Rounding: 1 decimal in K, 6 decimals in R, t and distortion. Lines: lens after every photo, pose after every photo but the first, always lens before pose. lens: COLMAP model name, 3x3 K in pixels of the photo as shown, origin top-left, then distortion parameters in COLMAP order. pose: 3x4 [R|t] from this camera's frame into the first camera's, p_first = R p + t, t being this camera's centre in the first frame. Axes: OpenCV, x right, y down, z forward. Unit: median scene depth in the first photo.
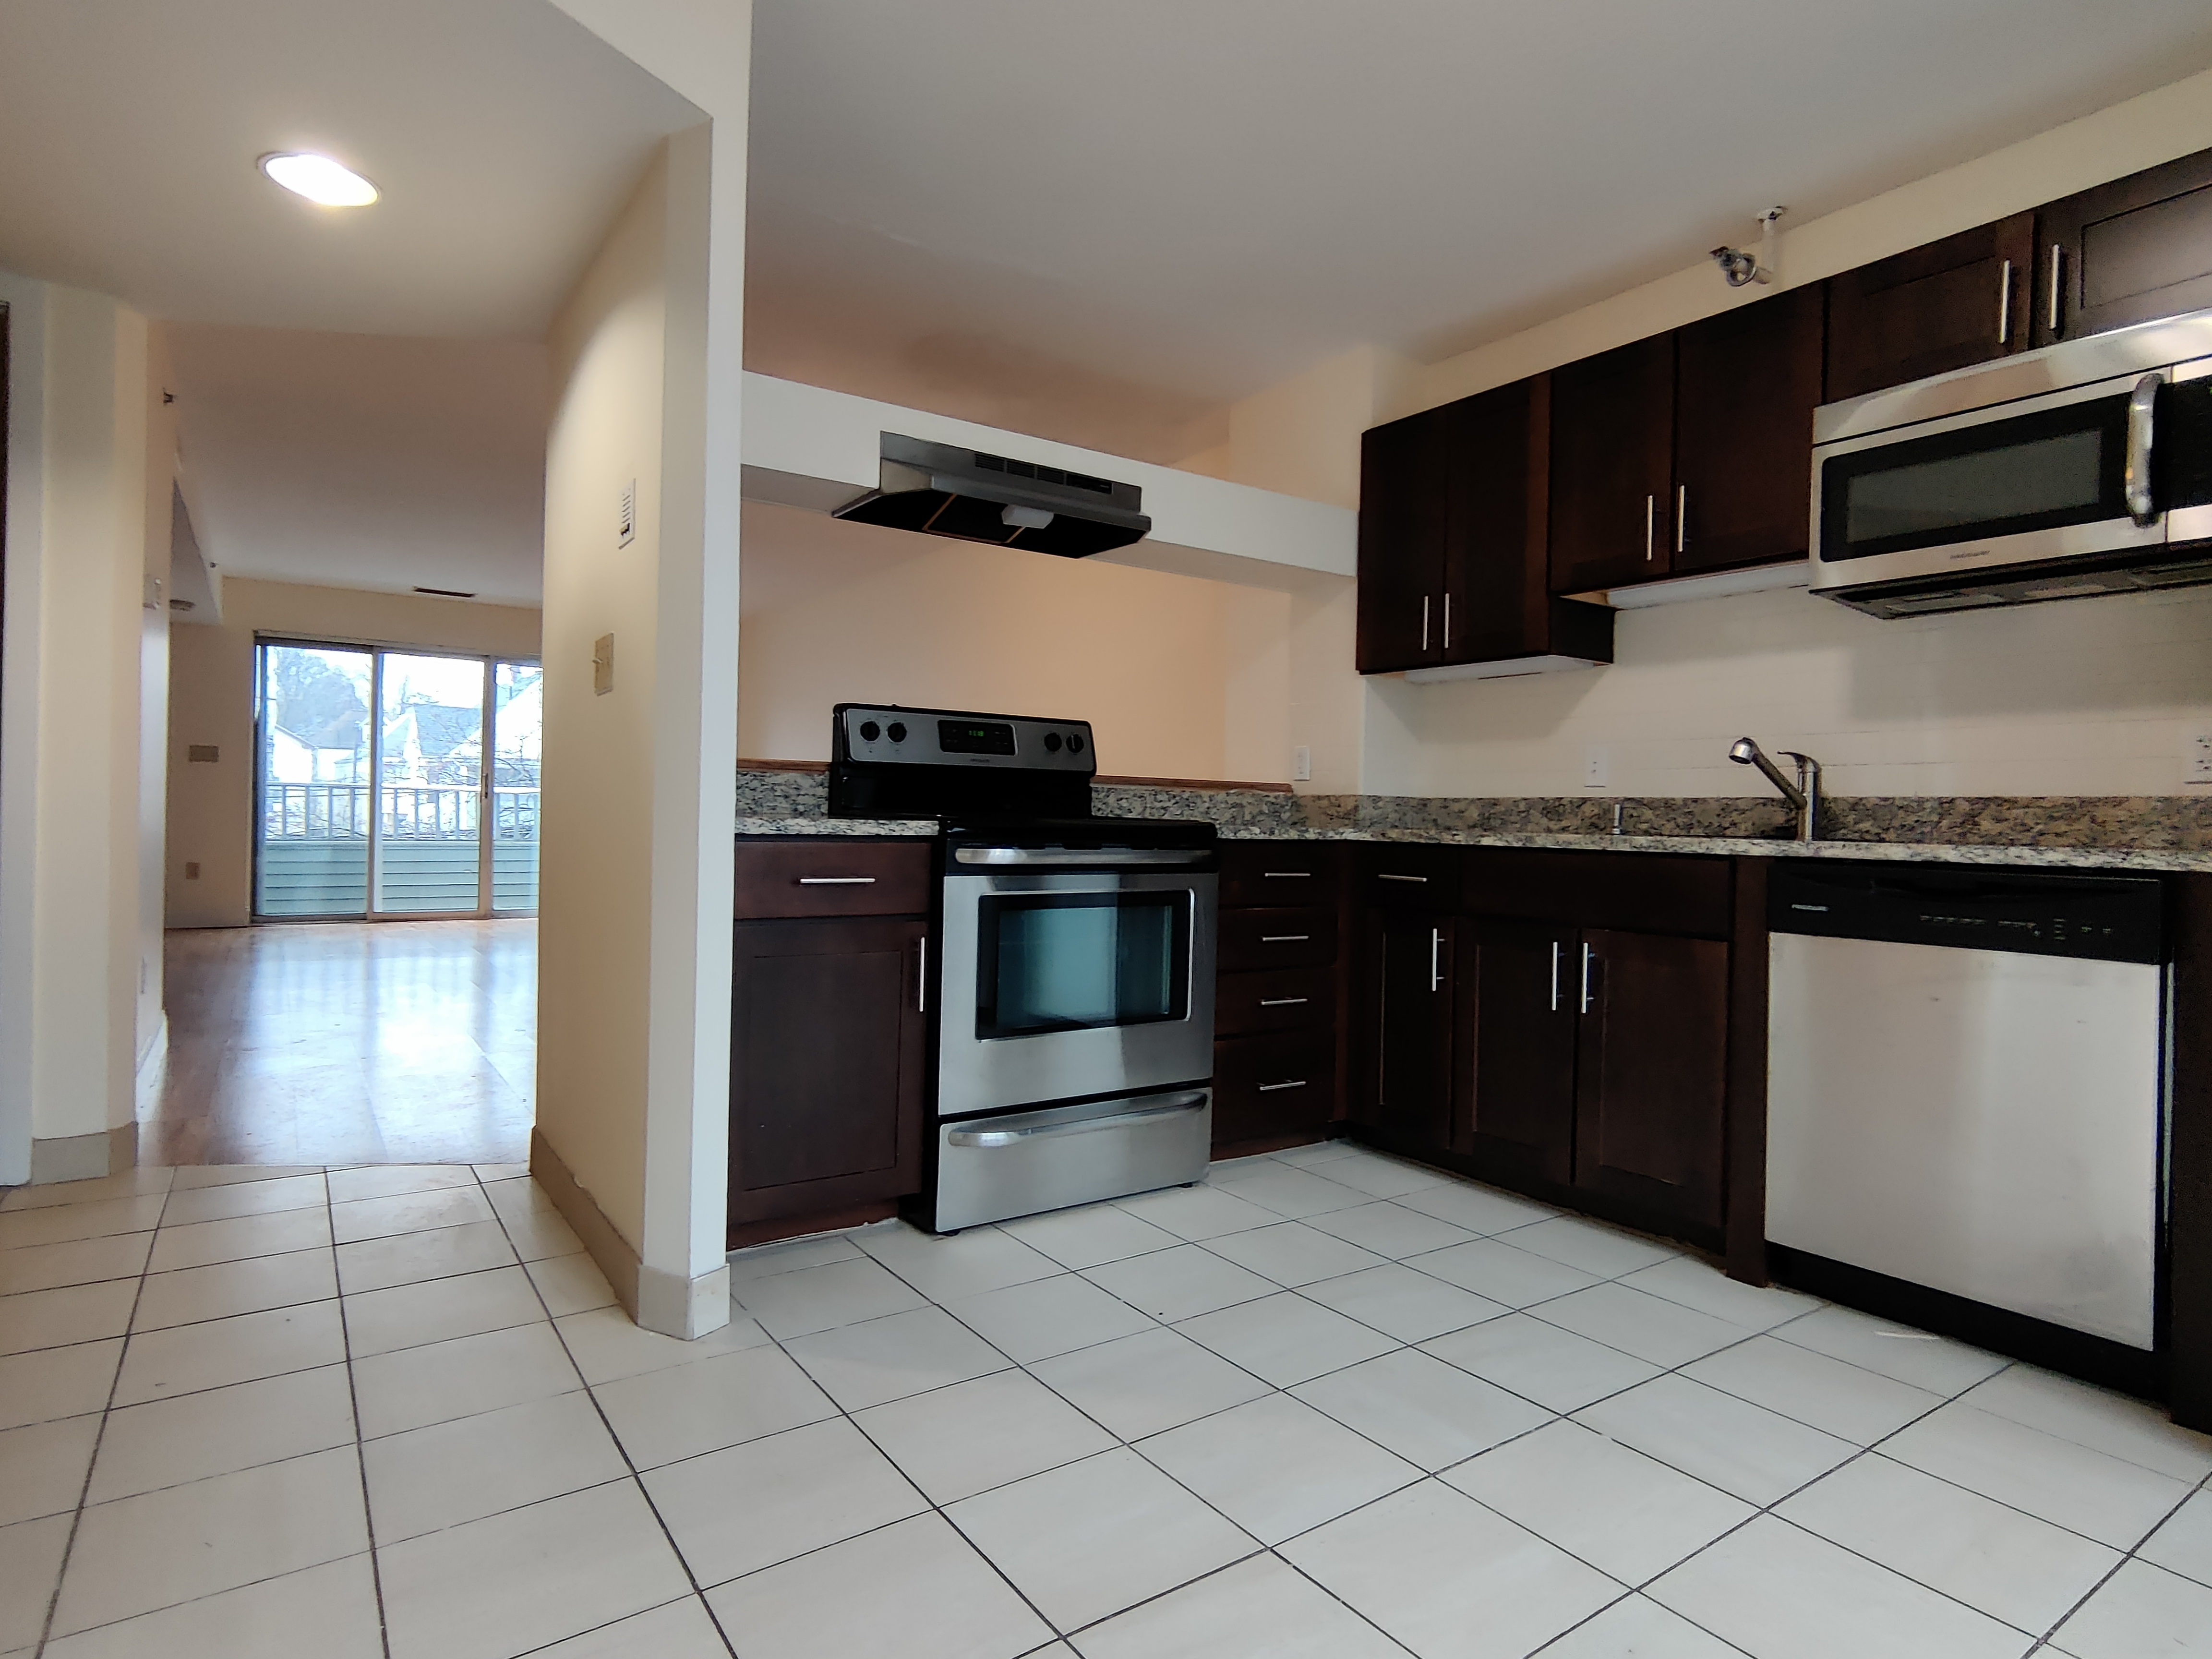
lens RADIAL K [[1198.6, 0, 1117.2], [0, 1198.6, 829.0], [0, 0, 1]] dist [-0.002319, 0.000951]
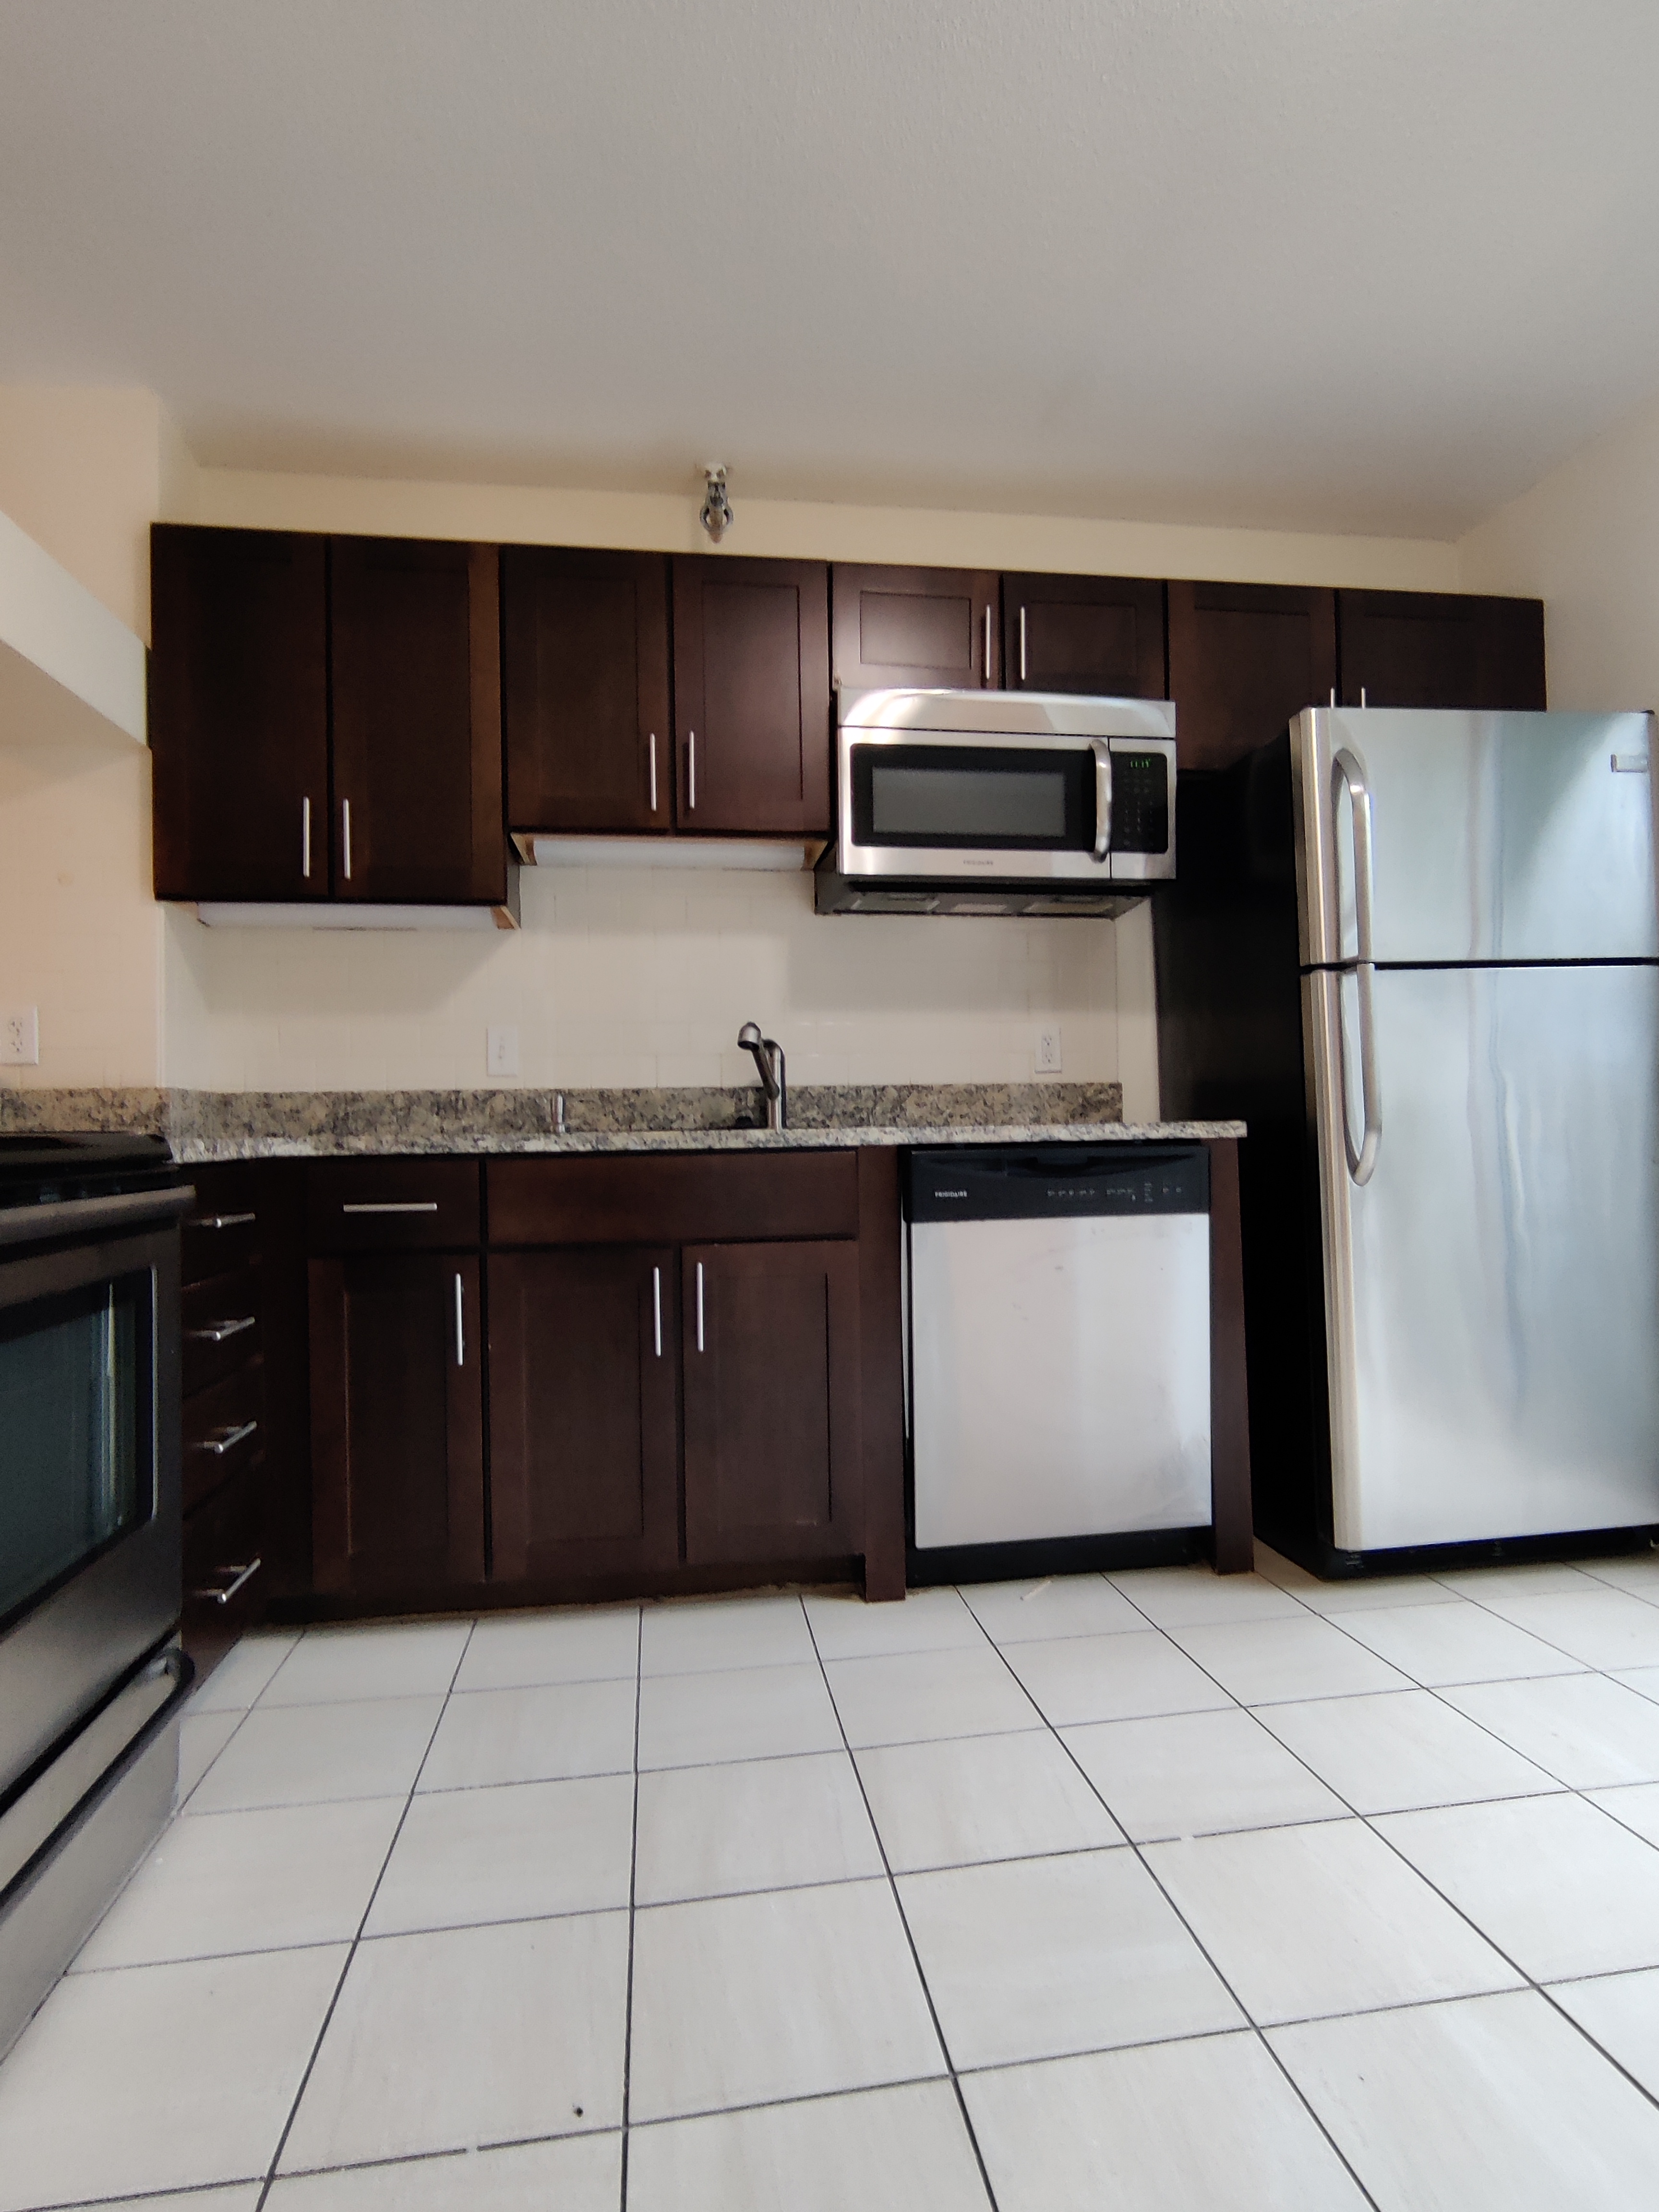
lens RADIAL K [[1190.0, 0, 830.9], [0, 1190.0, 1115.1], [0, 0, 1]] dist [0.000411, -0.002652]
pose [[0.446795, -0.021083, 0.894388, -0.278146], [0.035294, 0.999359, 0.005927, -0.007003], [-0.893940, 0.028918, 0.447253, 0.532775]]
